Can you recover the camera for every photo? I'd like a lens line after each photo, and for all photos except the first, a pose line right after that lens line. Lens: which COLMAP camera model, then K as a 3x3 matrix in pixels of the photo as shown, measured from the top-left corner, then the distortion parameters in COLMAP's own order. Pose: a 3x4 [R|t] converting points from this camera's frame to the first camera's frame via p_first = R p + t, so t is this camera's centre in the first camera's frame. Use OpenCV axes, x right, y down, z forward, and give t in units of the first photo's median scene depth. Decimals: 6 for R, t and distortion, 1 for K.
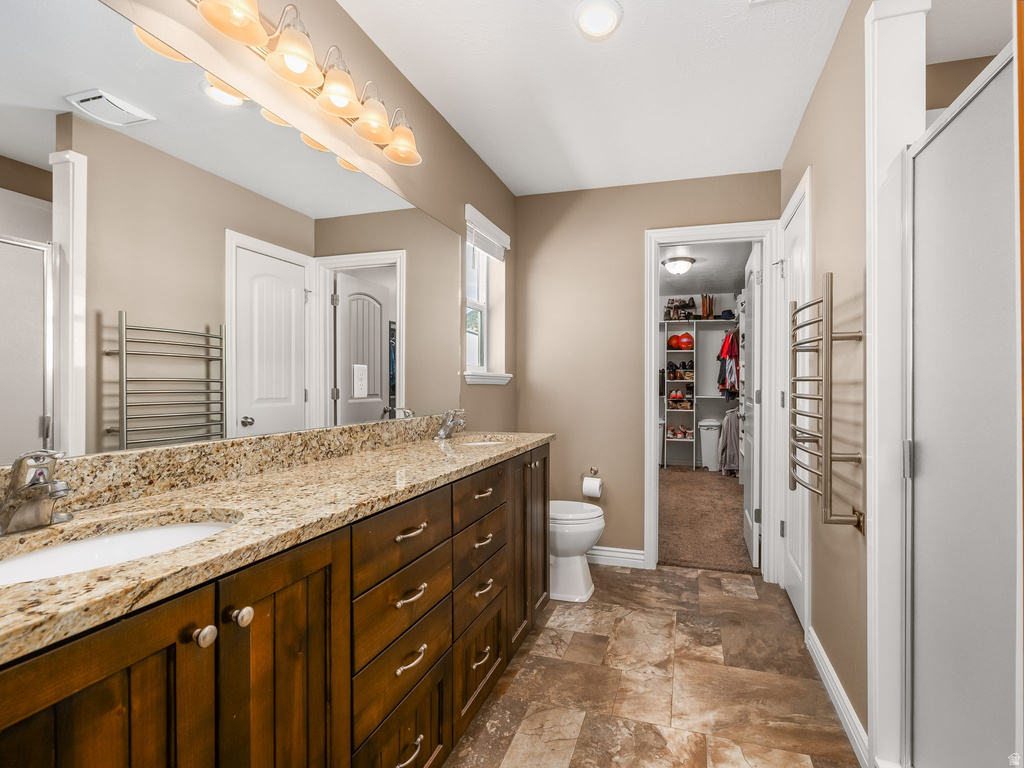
lens RADIAL K [[456.8, 0, 564.8], [0, 456.8, 388.1], [0, 0, 1]] dist [-0.002127, 0.000018]
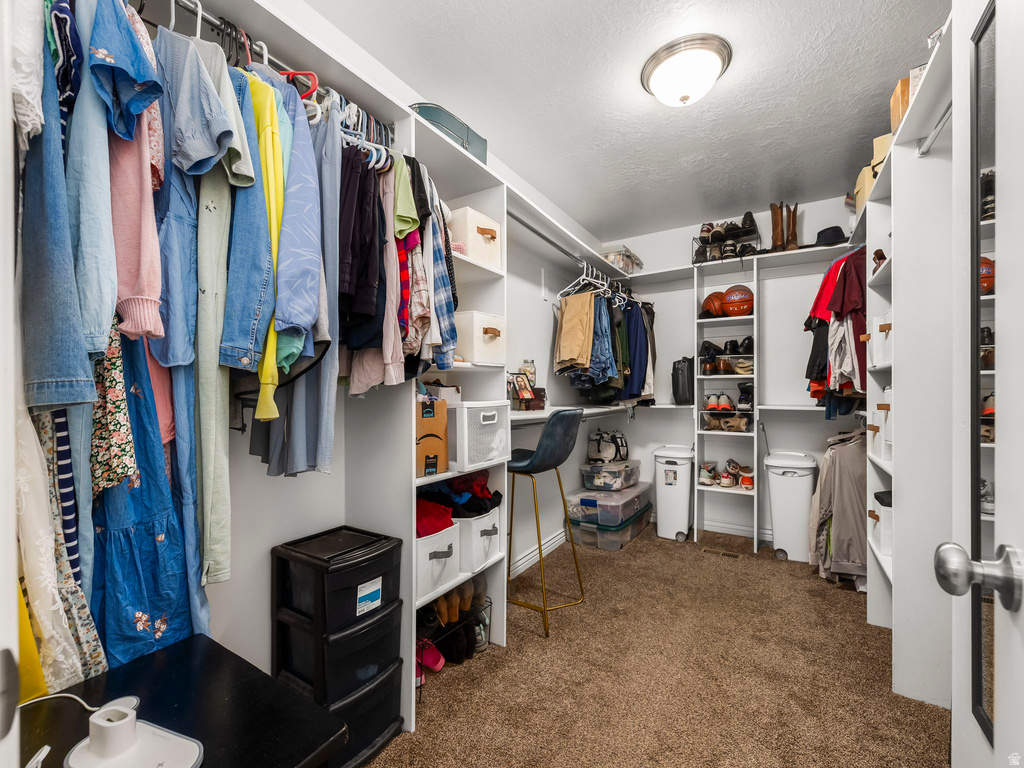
lens RADIAL K [[432.5, 0, 509.0], [0, 432.5, 391.1], [0, 0, 1]] dist [-0.002653, -0.000906]
pose [[0.956586, -0.003491, -0.291430, 0.186691], [0.001764, 0.999979, -0.006189, 0.004377], [0.291446, 0.005406, 0.956572, 0.531208]]
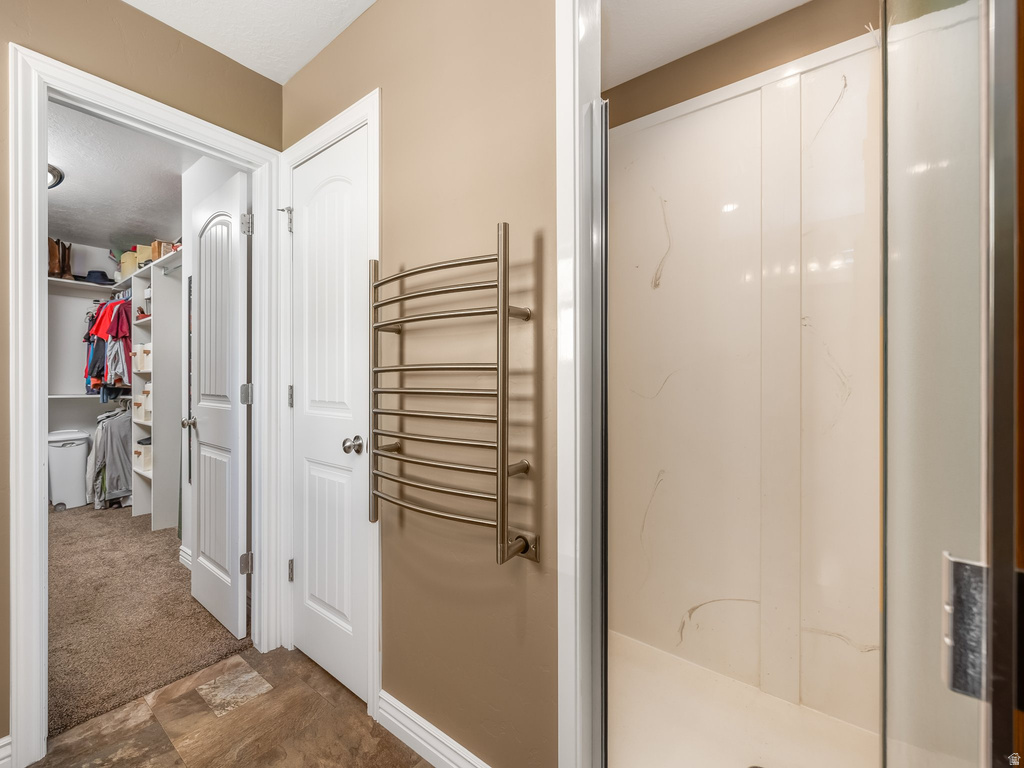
lens RADIAL K [[432.5, 0, 508.0], [0, 432.5, 380.4], [0, 0, 1]] dist [-0.002653, -0.000906]
pose [[0.380547, -0.005610, 0.924744, -0.018444], [0.008021, 0.999964, 0.002766, -0.000270], [-0.924727, 0.006365, 0.380579, 0.195016]]
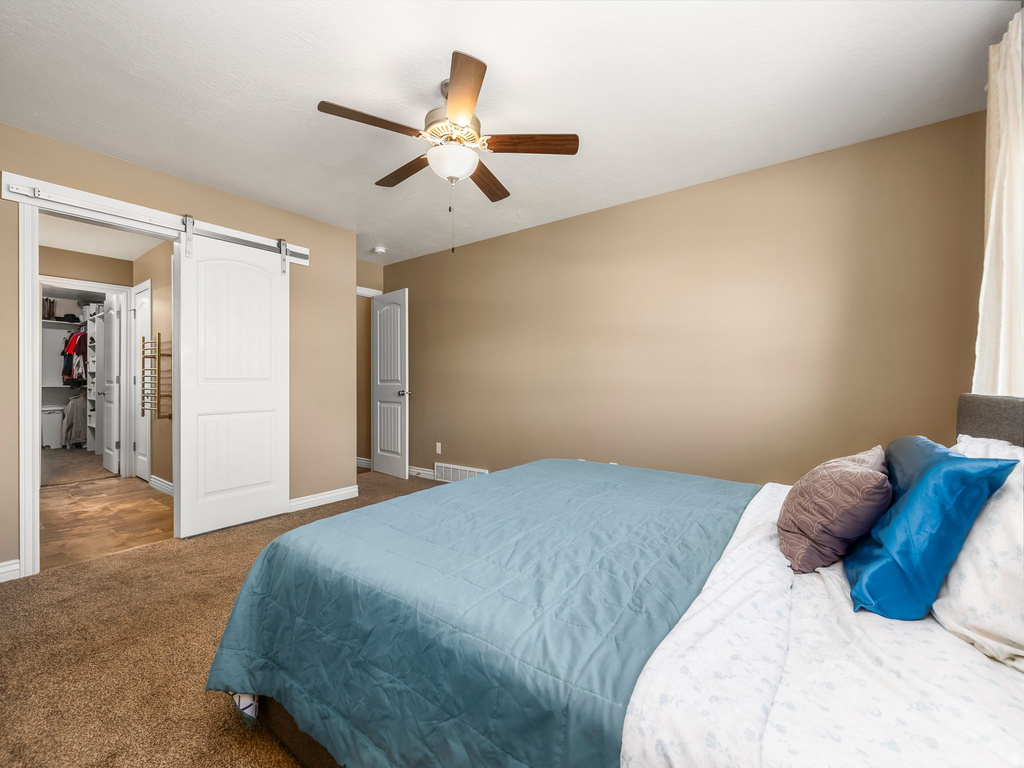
lens RADIAL K [[432.5, 0, 502.0], [0, 432.5, 379.9], [0, 0, 1]] dist [-0.002653, -0.000906]
pose [[0.376894, 0.001172, 0.926256, -0.310865], [0.008090, 0.999957, -0.004557, 0.021005], [-0.926221, 0.009211, 0.376868, -0.562046]]
